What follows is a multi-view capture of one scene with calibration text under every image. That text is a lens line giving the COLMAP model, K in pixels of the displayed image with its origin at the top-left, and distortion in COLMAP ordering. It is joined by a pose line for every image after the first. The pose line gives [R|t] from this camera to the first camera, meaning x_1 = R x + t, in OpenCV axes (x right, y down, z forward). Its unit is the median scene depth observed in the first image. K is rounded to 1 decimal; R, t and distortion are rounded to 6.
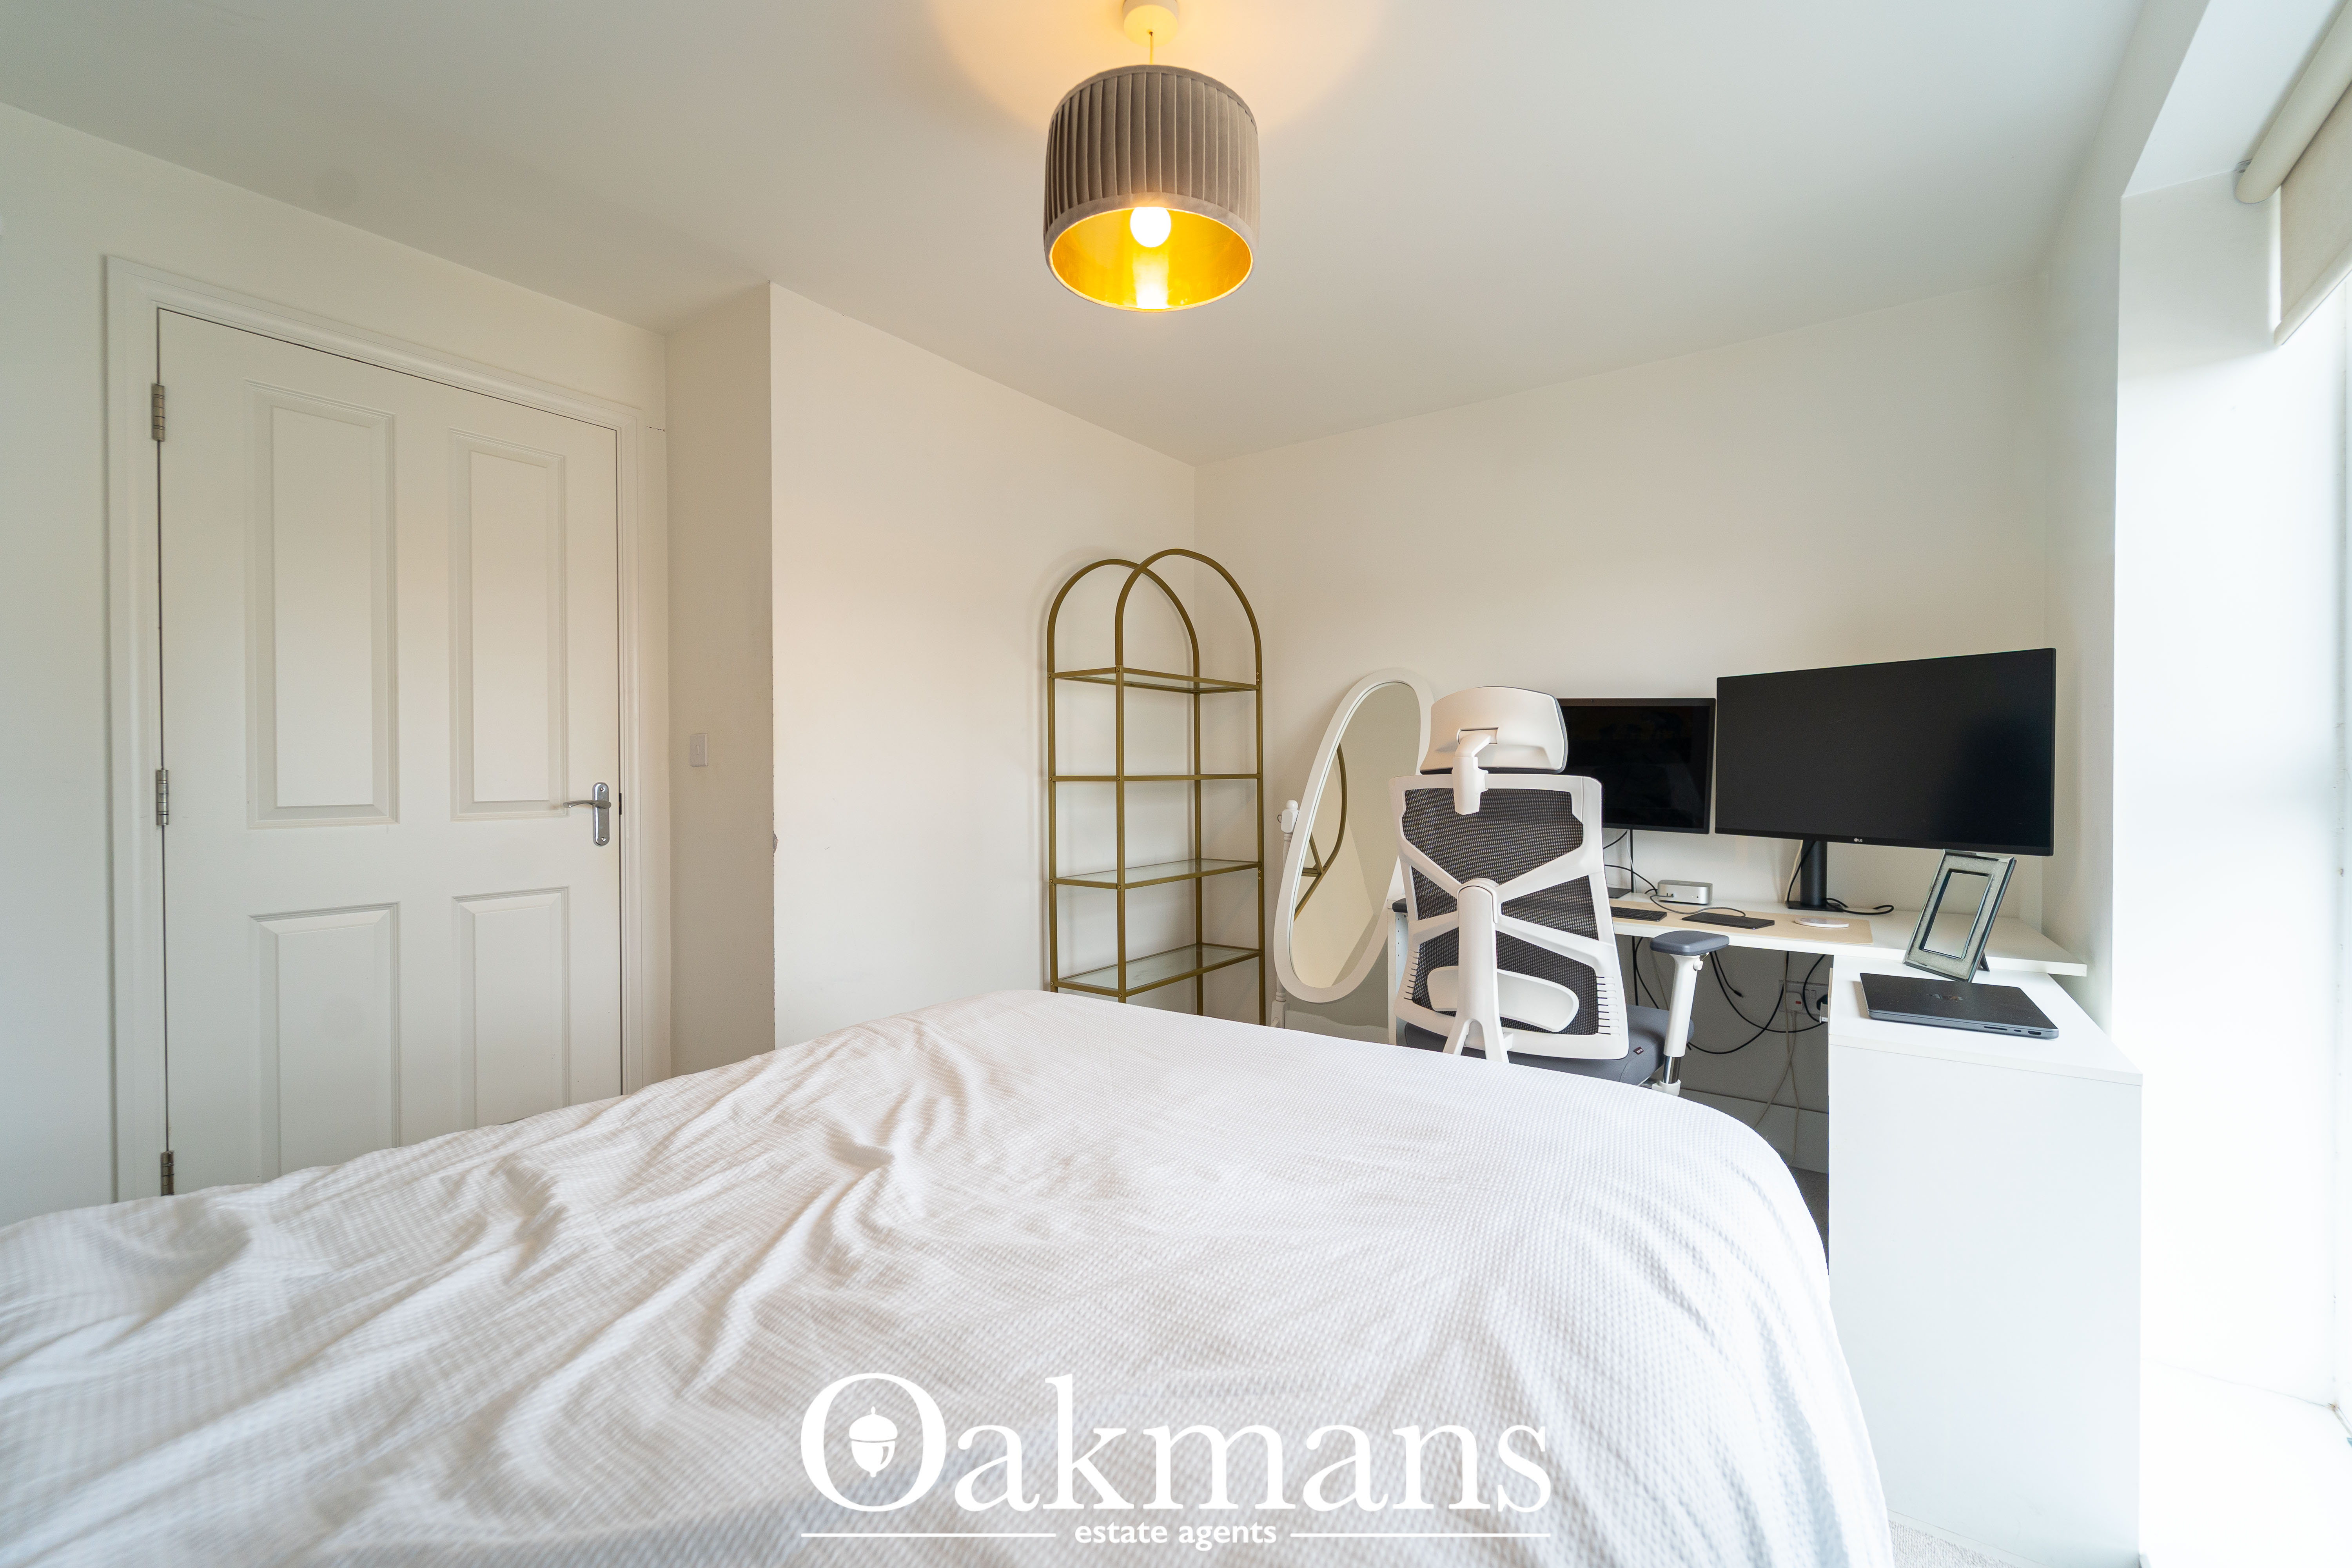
lens RADIAL K [[960.8, 0, 1177.6], [0, 960.8, 782.5], [0, 0, 1]] dist [0.001070, -0.002576]
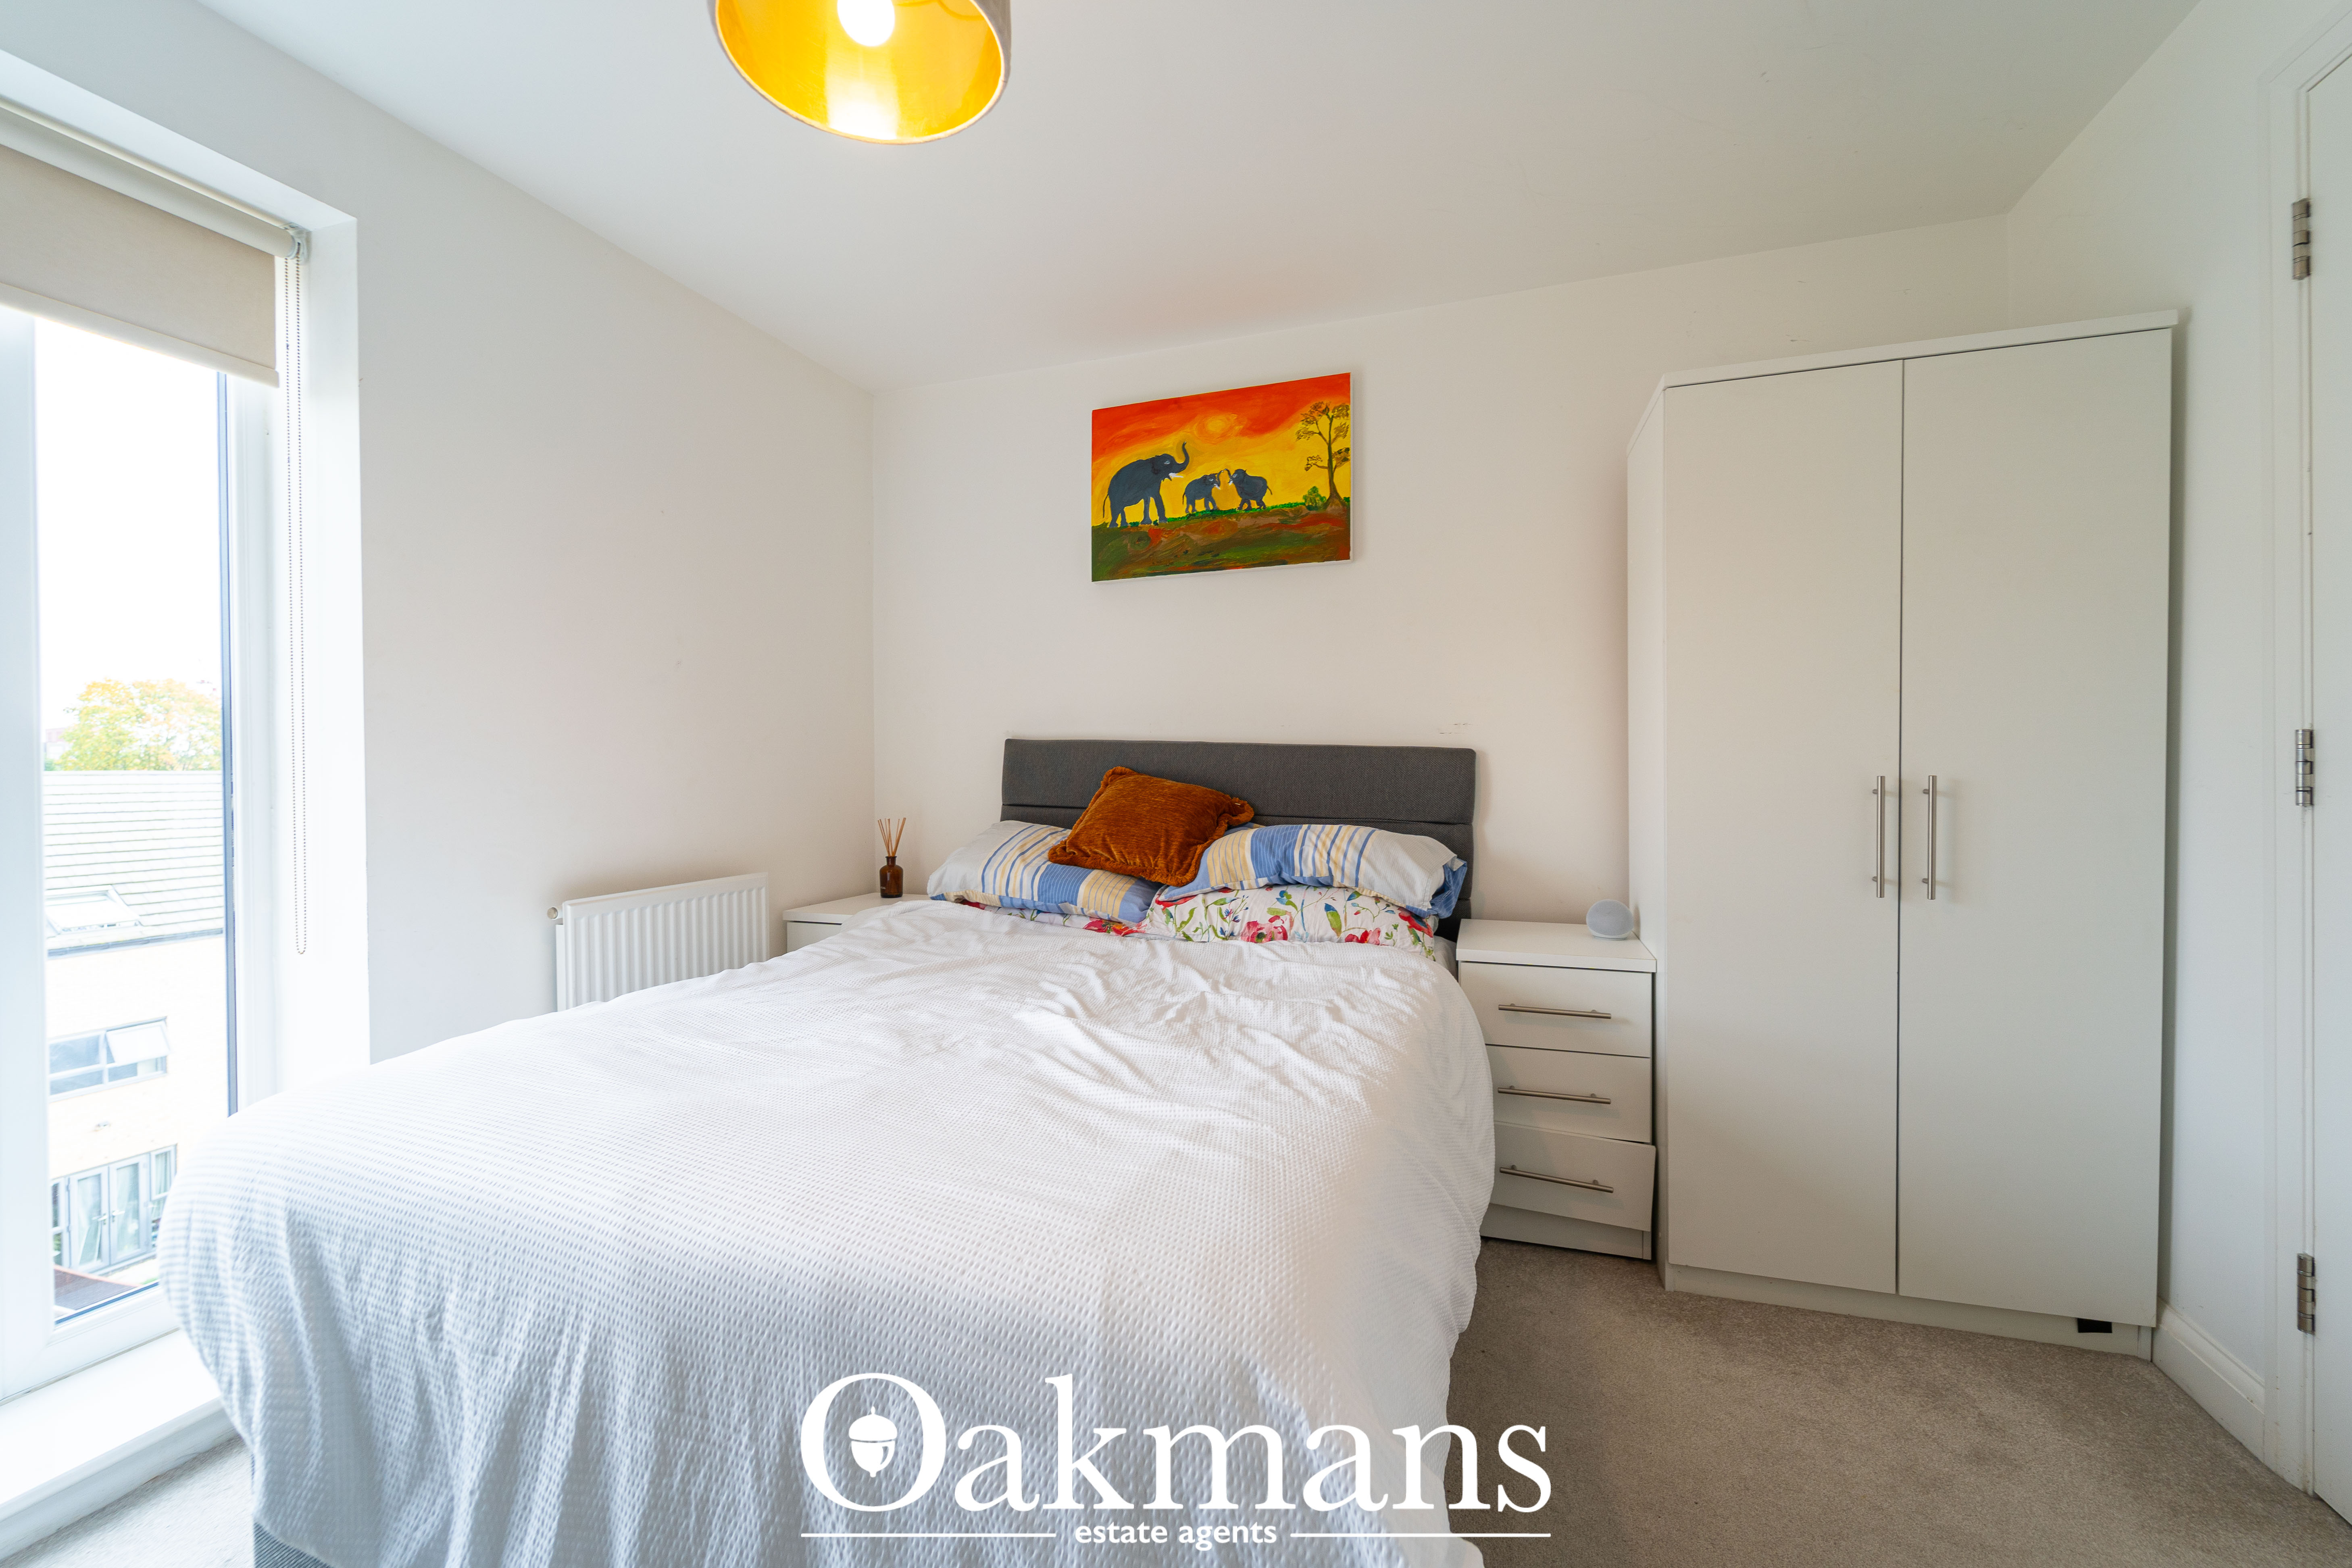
lens RADIAL K [[960.8, 0, 1177.1], [0, 960.8, 778.9], [0, 0, 1]] dist [0.001070, -0.002576]
pose [[-0.955180, 0.009981, -0.295858, -0.032651], [0.005562, 0.999860, 0.015774, 0.009025], [0.295974, 0.013421, -0.955102, 1.927770]]
